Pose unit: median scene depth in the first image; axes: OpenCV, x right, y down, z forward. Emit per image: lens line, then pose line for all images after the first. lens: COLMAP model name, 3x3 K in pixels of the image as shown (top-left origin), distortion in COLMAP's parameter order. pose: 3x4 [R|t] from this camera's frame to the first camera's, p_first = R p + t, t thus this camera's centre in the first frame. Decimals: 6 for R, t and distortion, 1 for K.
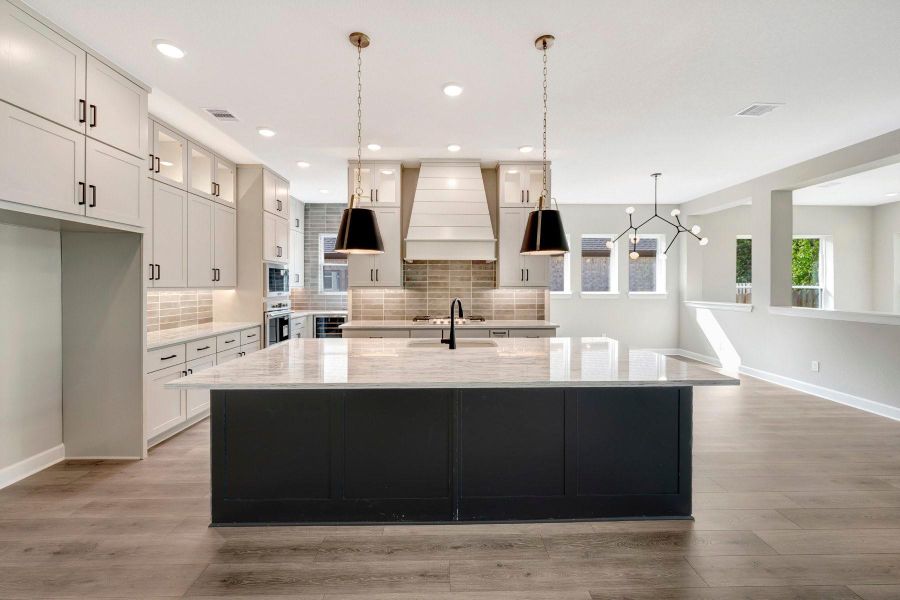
lens RADIAL K [[363.7, 0, 451.1], [0, 363.7, 286.2], [0, 0, 1]] dist [-0.002529, 0.000829]
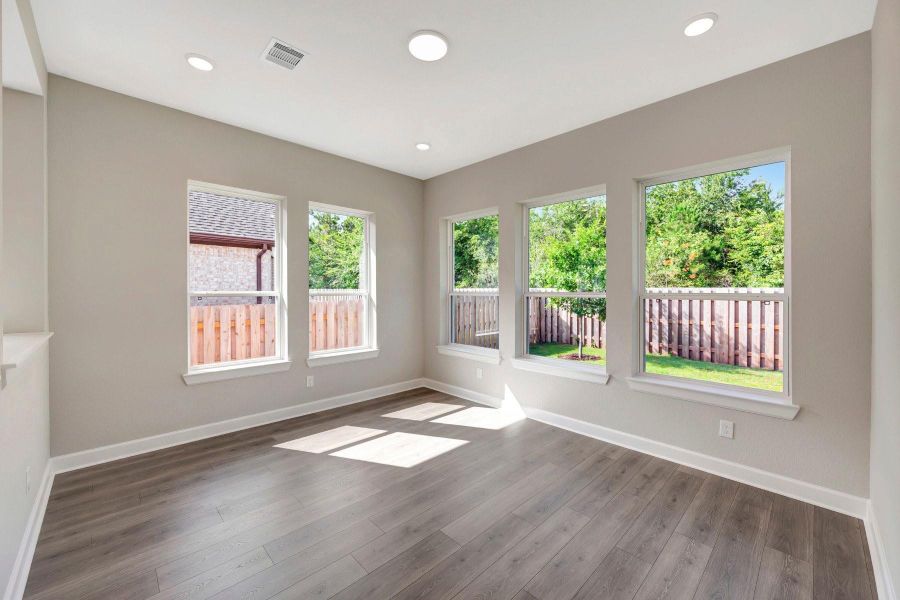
lens RADIAL K [[363.7, 0, 445.3], [0, 363.7, 292.8], [0, 0, 1]] dist [-0.002529, 0.000829]
pose [[0.733875, -0.001392, 0.679283, 1.055309], [-0.000451, 0.999997, 0.002537, 0.001396], [-0.679284, -0.002168, 0.733872, 0.662051]]
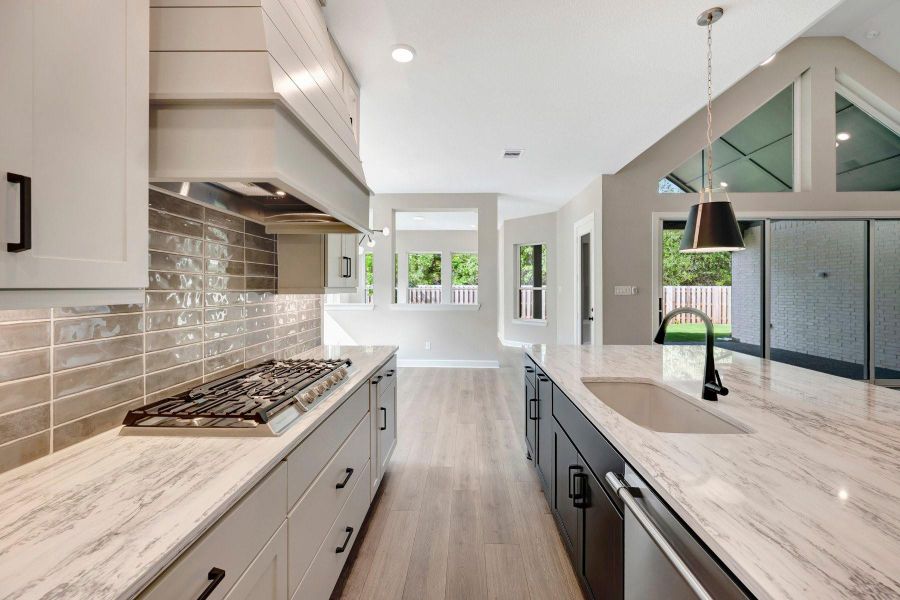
lens RADIAL K [[363.7, 0, 457.7], [0, 363.7, 286.8], [0, 0, 1]] dist [-0.002529, 0.000829]
pose [[0.055117, 0.001118, 0.998479, -0.321391], [0.001067, 0.999999, -0.001178, -0.000032], [-0.998479, 0.001131, 0.055116, 0.757378]]
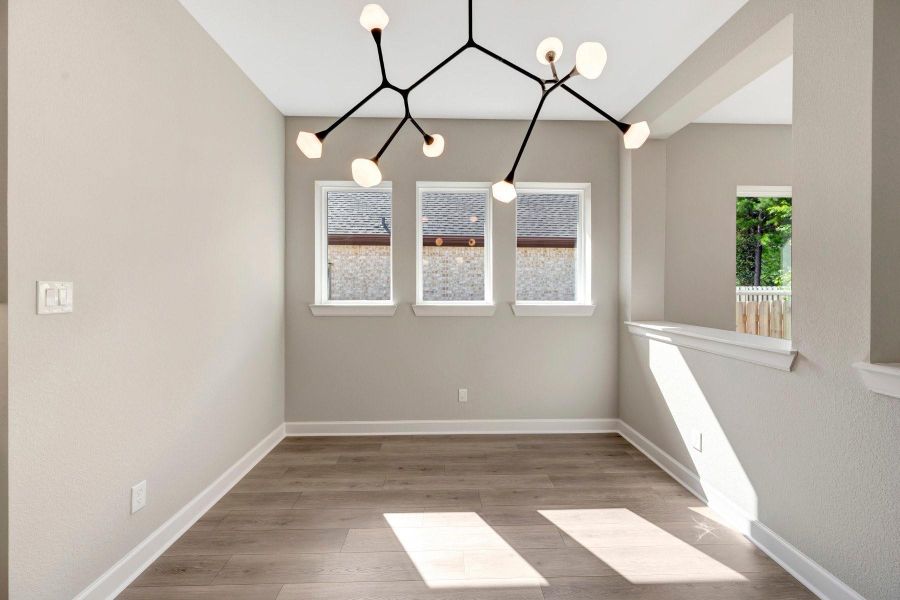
lens RADIAL K [[363.7, 0, 449.5], [0, 363.7, 289.4], [0, 0, 1]] dist [-0.002529, 0.000829]
pose [[0.999895, 0.003153, 0.014113, 0.584910], [-0.003135, 0.999994, -0.001326, 0.000297], [-0.014117, 0.001281, 0.999900, 0.768235]]
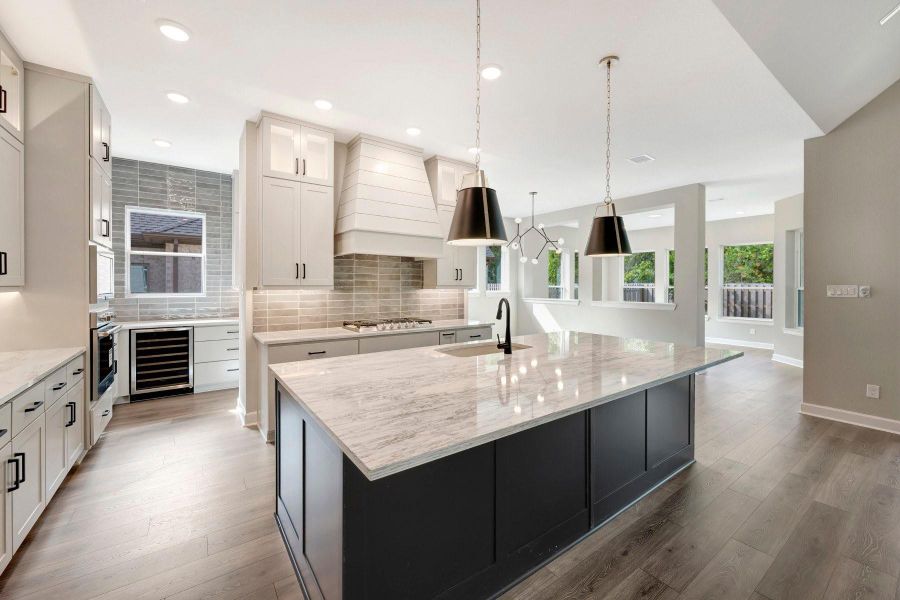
lens RADIAL K [[363.7, 0, 454.1], [0, 363.7, 286.2], [0, 0, 1]] dist [-0.002529, 0.000829]
pose [[0.821439, 0.000754, 0.570296, -0.356091], [-0.001494, 0.999999, 0.000828, 0.000345], [-0.570295, -0.001532, 0.821439, 0.177893]]
